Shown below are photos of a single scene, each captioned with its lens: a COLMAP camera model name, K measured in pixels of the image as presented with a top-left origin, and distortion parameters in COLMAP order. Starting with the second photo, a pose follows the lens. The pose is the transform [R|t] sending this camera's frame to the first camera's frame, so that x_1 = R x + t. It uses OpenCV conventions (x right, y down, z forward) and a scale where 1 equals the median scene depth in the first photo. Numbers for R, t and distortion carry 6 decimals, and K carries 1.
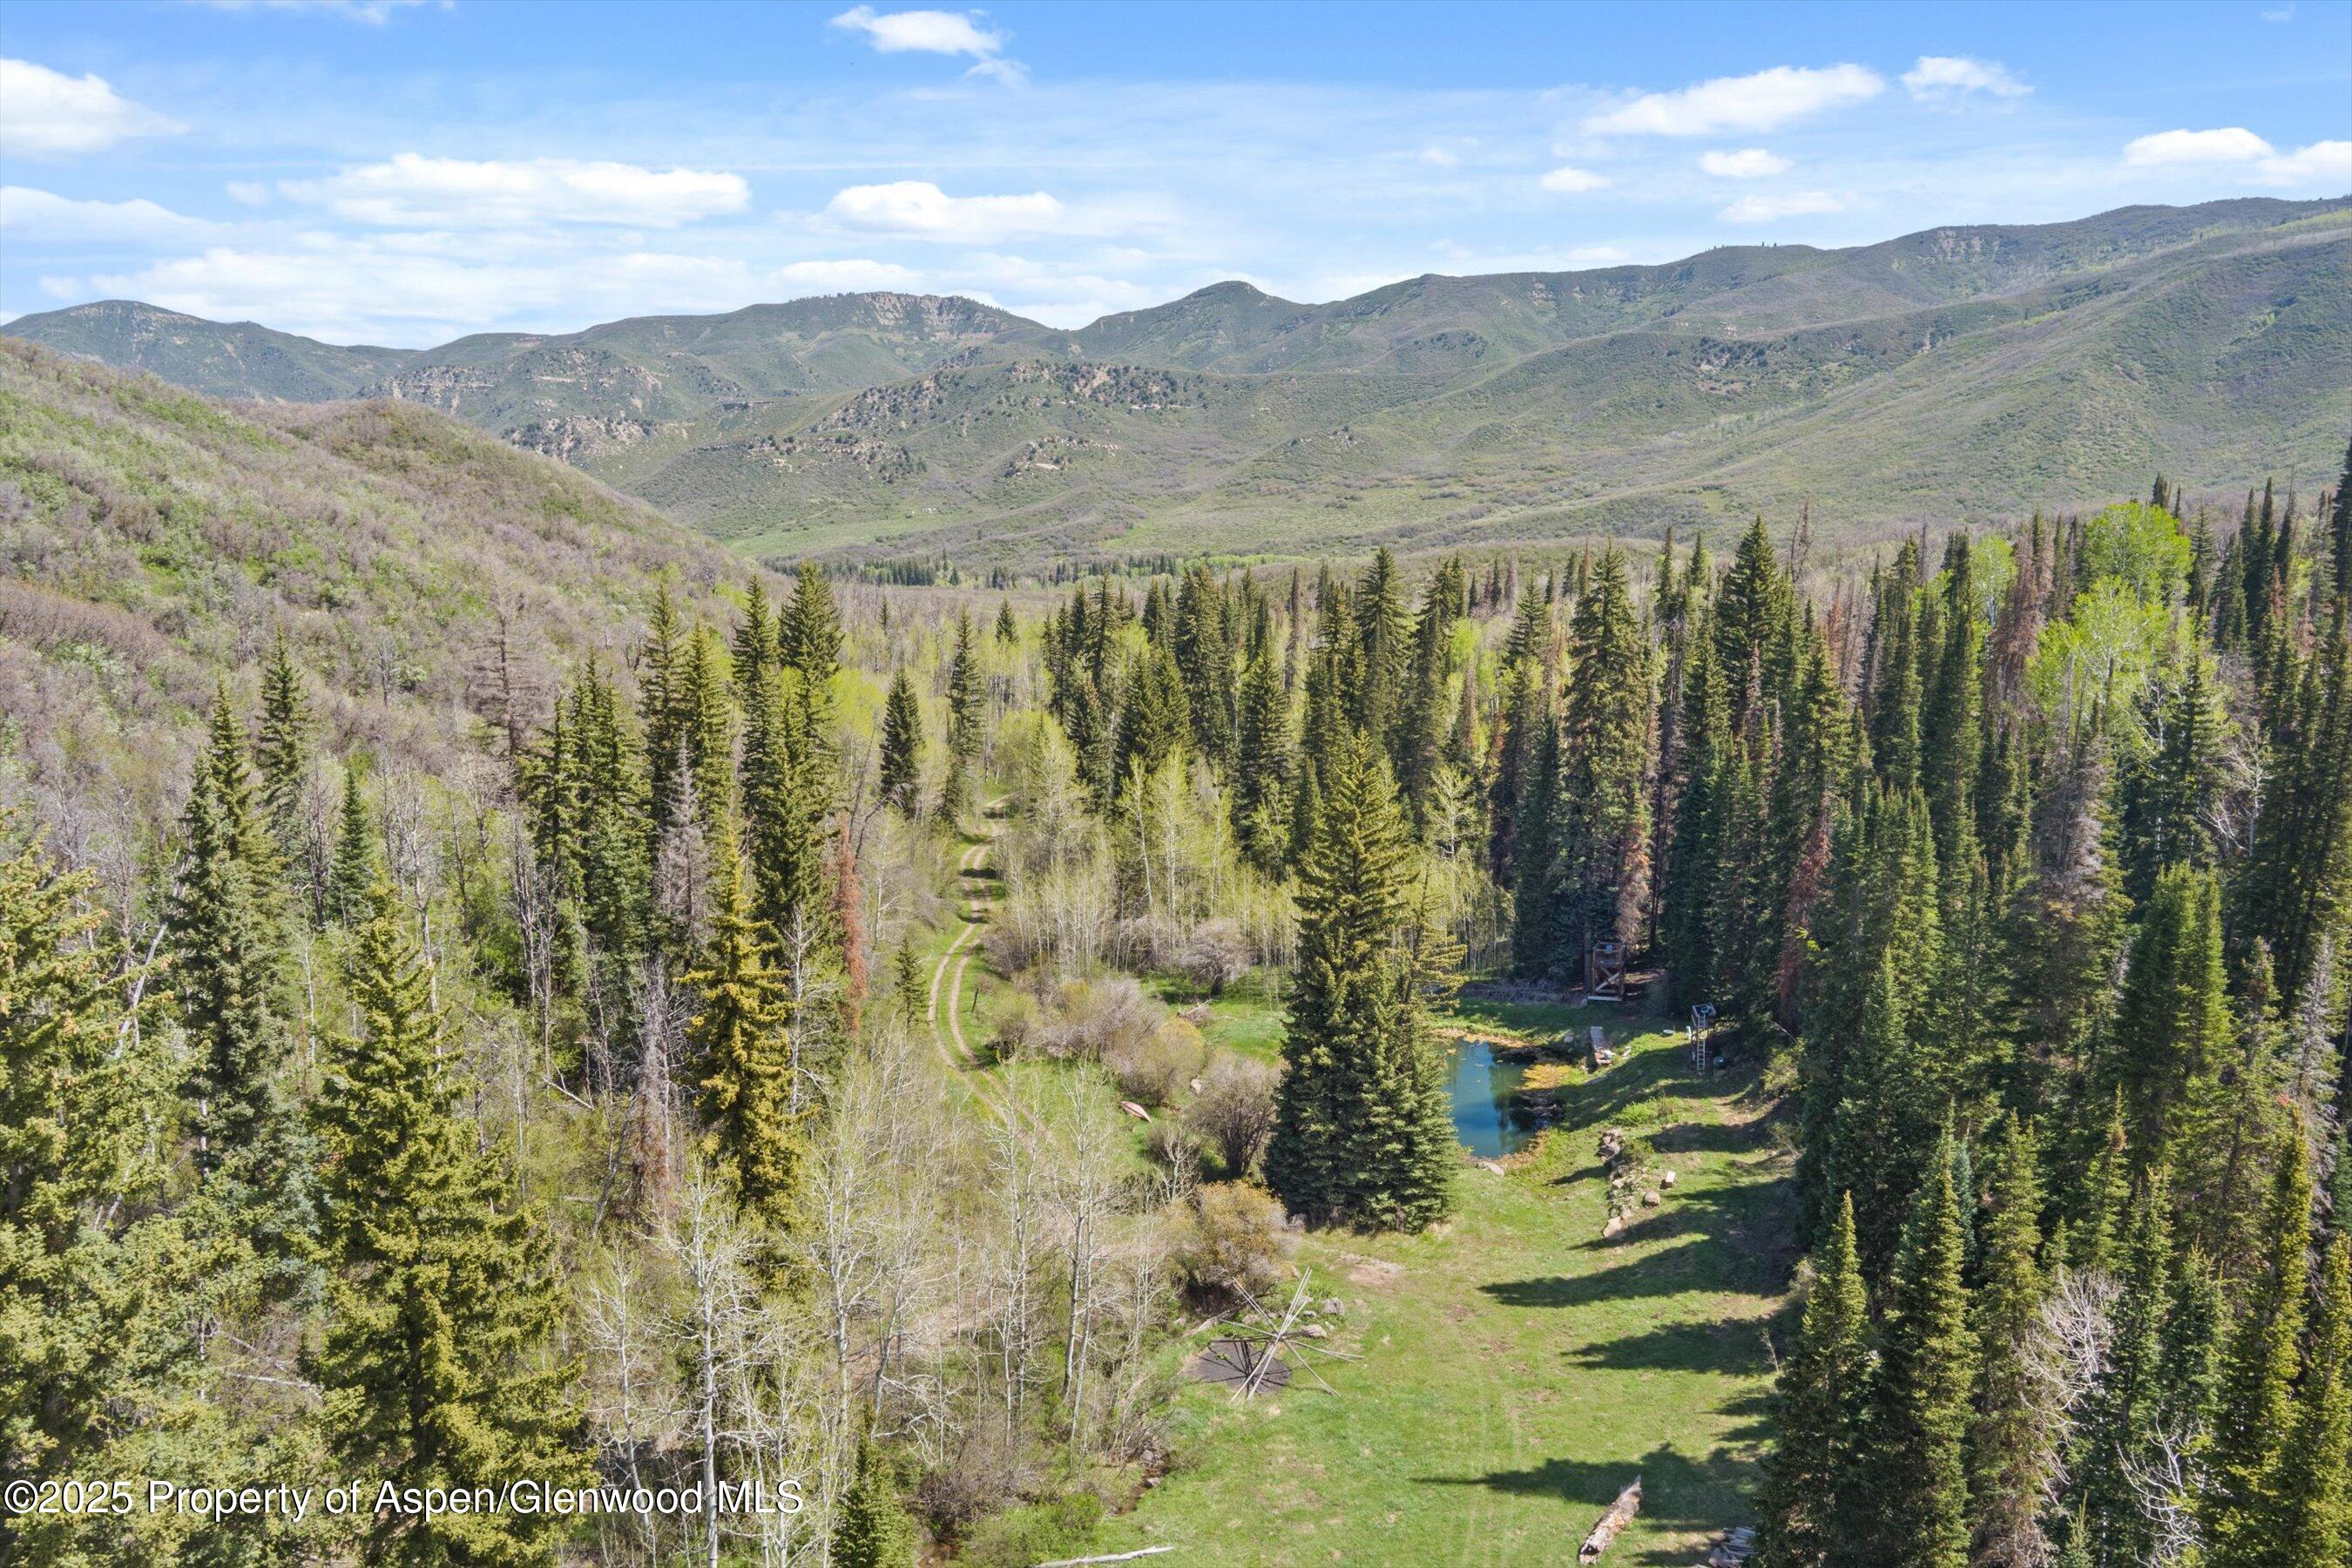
lens RADIAL K [[1577.6, 0, 1171.0], [0, 1577.6, 788.1], [0, 0, 1]] dist [-0.000374, -0.002000]
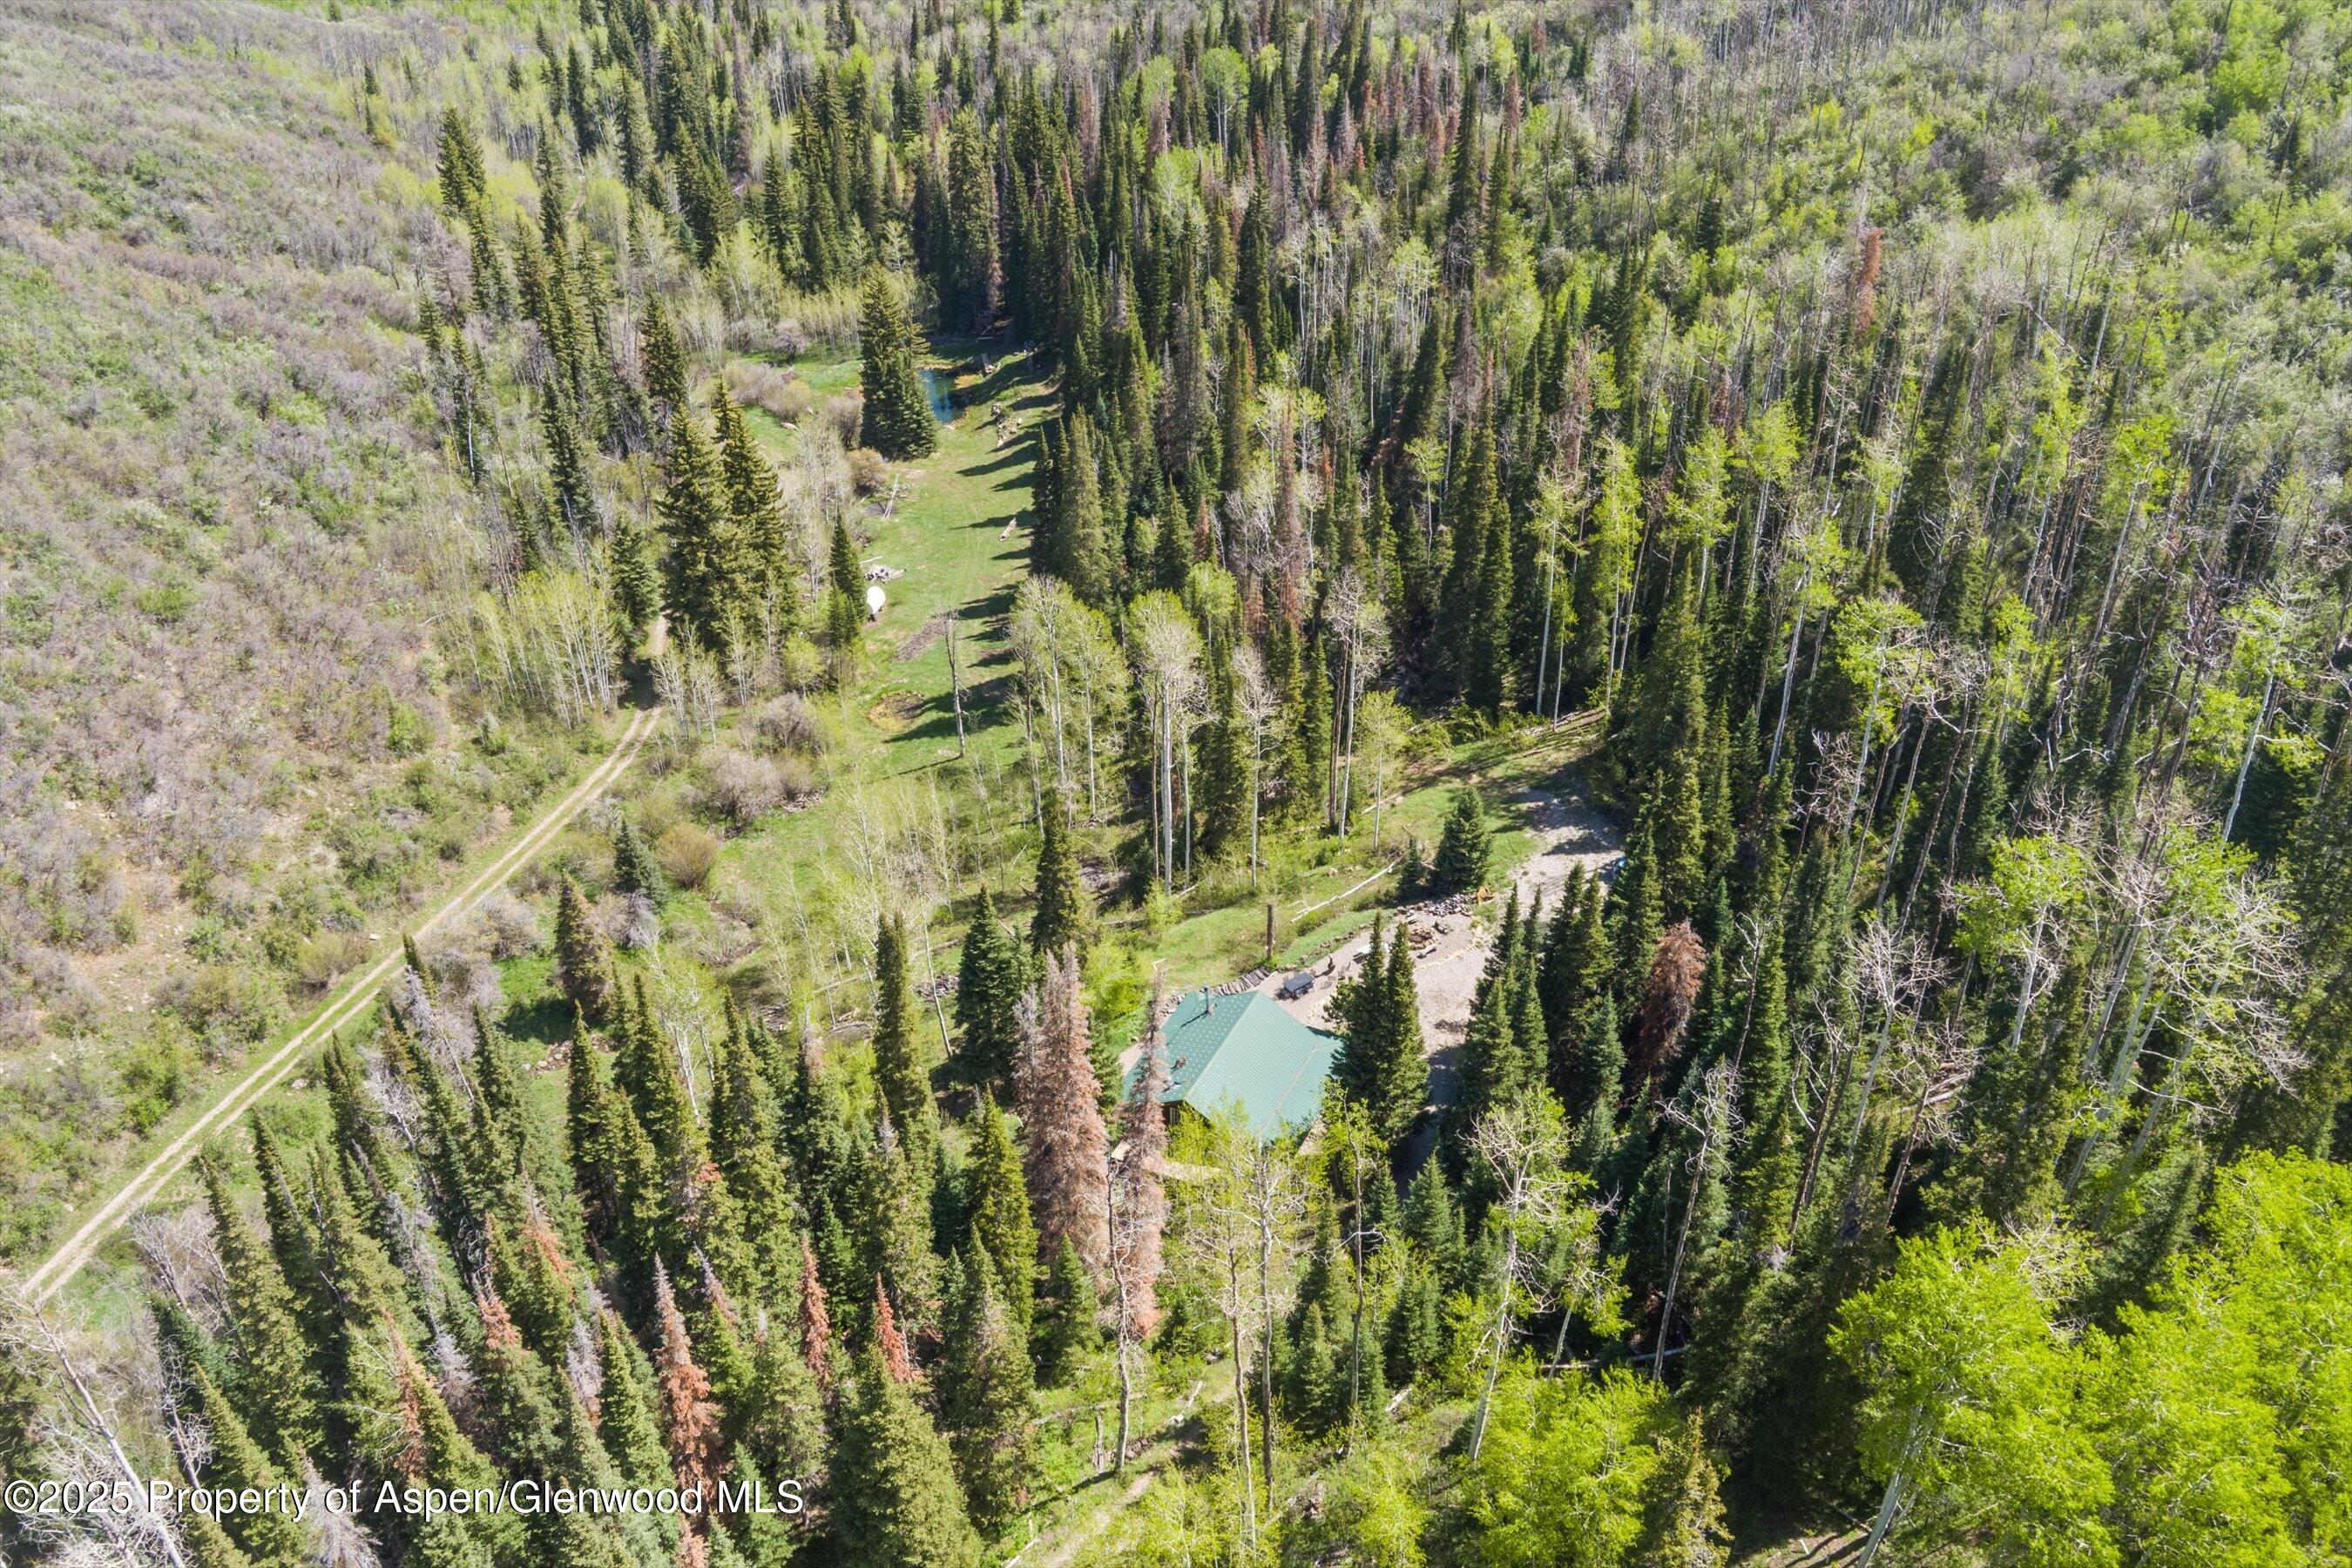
lens RADIAL K [[1577.6, 0, 1171.0], [0, 1577.6, 788.1], [0, 0, 1]] dist [-0.000374, -0.002000]
pose [[0.922908, -0.225060, 0.312393, -0.333187], [0.062064, 0.887716, 0.456188, -0.321314], [-0.379986, -0.401632, 0.833249, -1.249813]]
